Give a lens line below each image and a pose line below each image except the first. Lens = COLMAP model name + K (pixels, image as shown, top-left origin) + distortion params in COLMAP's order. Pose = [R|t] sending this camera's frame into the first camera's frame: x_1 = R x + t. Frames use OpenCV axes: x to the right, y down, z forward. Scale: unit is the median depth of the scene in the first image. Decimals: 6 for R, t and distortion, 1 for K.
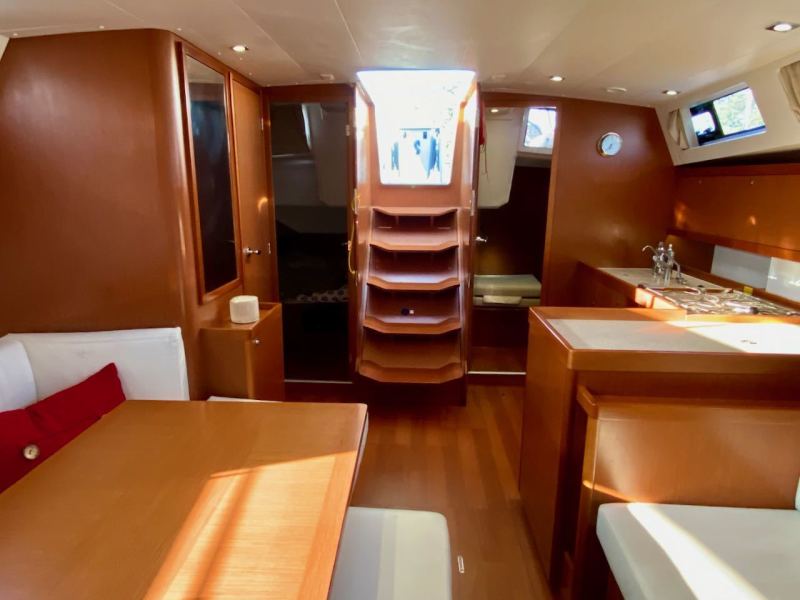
lens RADIAL K [[502.7, 0, 396.1], [0, 502.7, 307.5], [0, 0, 1]] dist [0.025884, -0.021893]
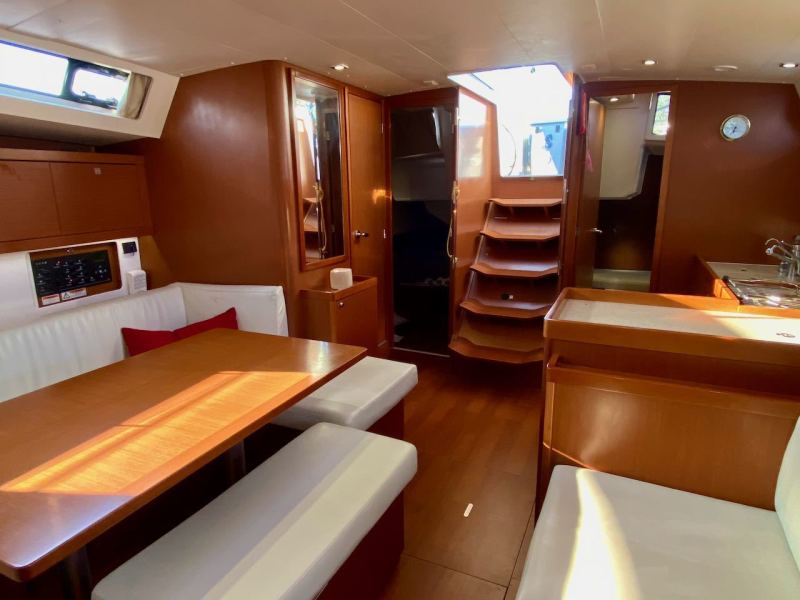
lens RADIAL K [[483.7, 0, 403.0], [0, 483.7, 301.6], [0, 0, 1]] dist [0.054218, -0.052174]
pose [[0.926609, 0.072301, -0.369010, 0.242261], [-0.074434, 0.997190, 0.008473, 0.032707], [0.368586, 0.019615, 0.929387, -0.041287]]
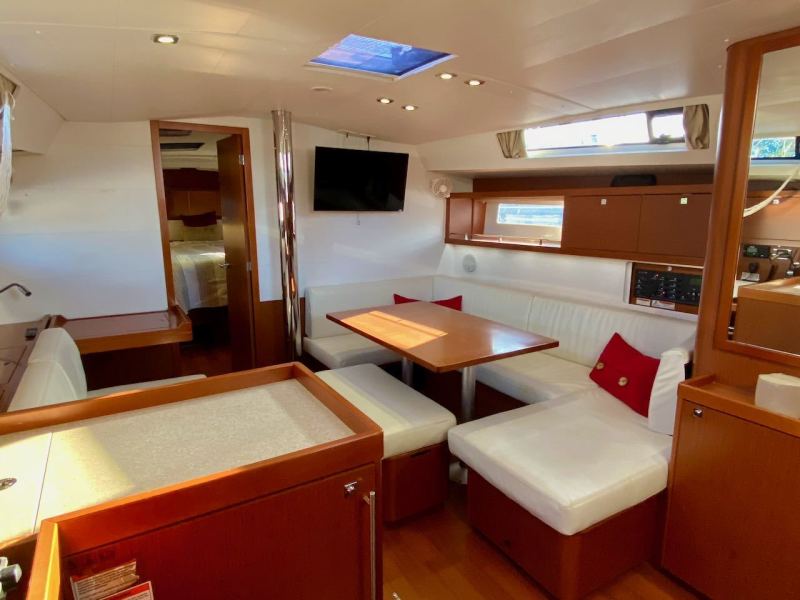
lens RADIAL K [[483.7, 0, 401.0], [0, 483.7, 305.7], [0, 0, 1]] dist [0.054218, -0.052174]
pose [[-0.830008, 0.106644, -0.547461, 0.389680], [-0.138611, 0.911317, 0.387670, -0.243024], [0.540253, 0.397653, -0.741619, 0.996097]]
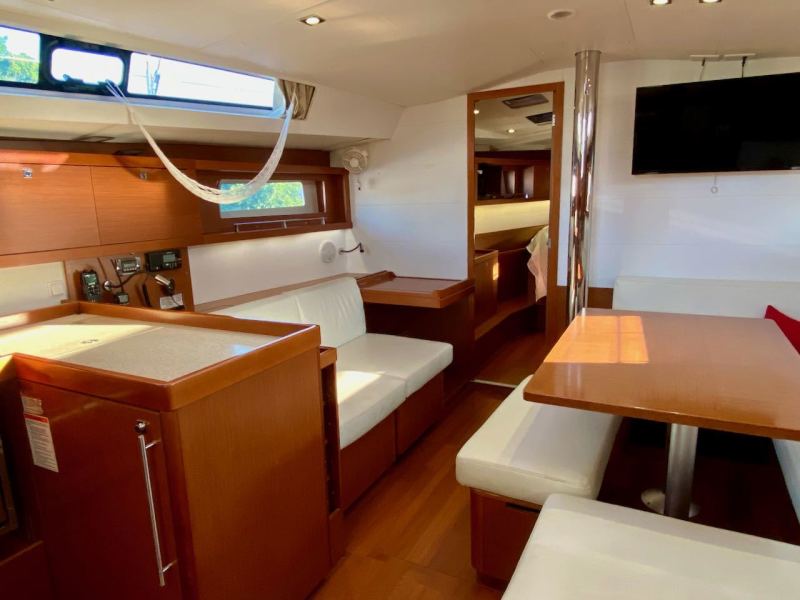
lens RADIAL K [[522.3, 0, 396.4], [0, 522.3, 302.0], [0, 0, 1]] dist [0.031648, -0.035746]
pose [[-0.907734, -0.062911, 0.414803, -0.124112], [0.121874, 0.906519, 0.404191, -0.197255], [-0.401455, 0.417452, -0.815210, 0.971950]]
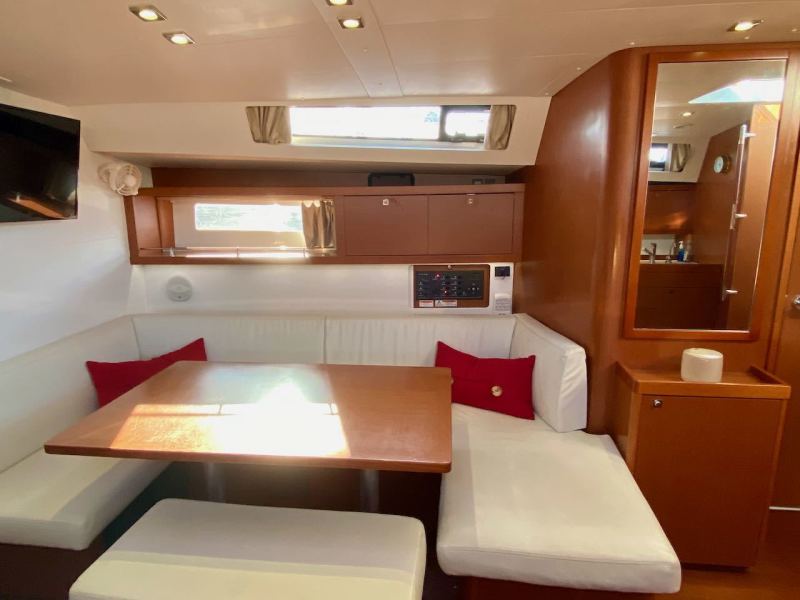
lens RADIAL K [[483.7, 0, 394.1], [0, 483.7, 306.4], [0, 0, 1]] dist [0.054218, -0.052174]
pose [[-0.072735, 0.210893, -0.974799, 0.382677], [-0.227691, 0.948066, 0.222098, -0.122860], [0.971013, 0.238107, -0.020939, 0.459603]]
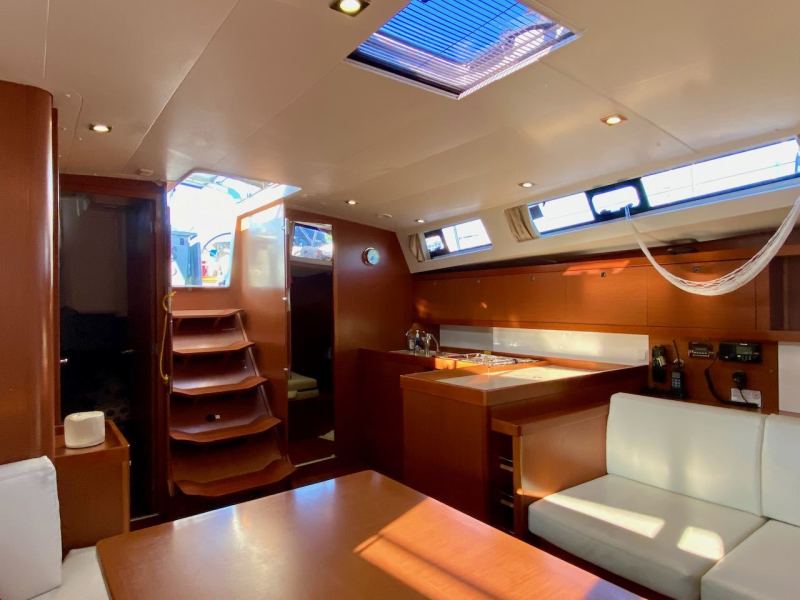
lens RADIAL K [[483.7, 0, 394.6], [0, 483.7, 301.4], [0, 0, 1]] dist [0.054218, -0.052174]
pose [[0.778127, -0.016797, 0.627883, -0.342894], [0.168395, 0.968625, -0.182778, 0.027317], [-0.605113, 0.247957, 0.756542, 0.069761]]
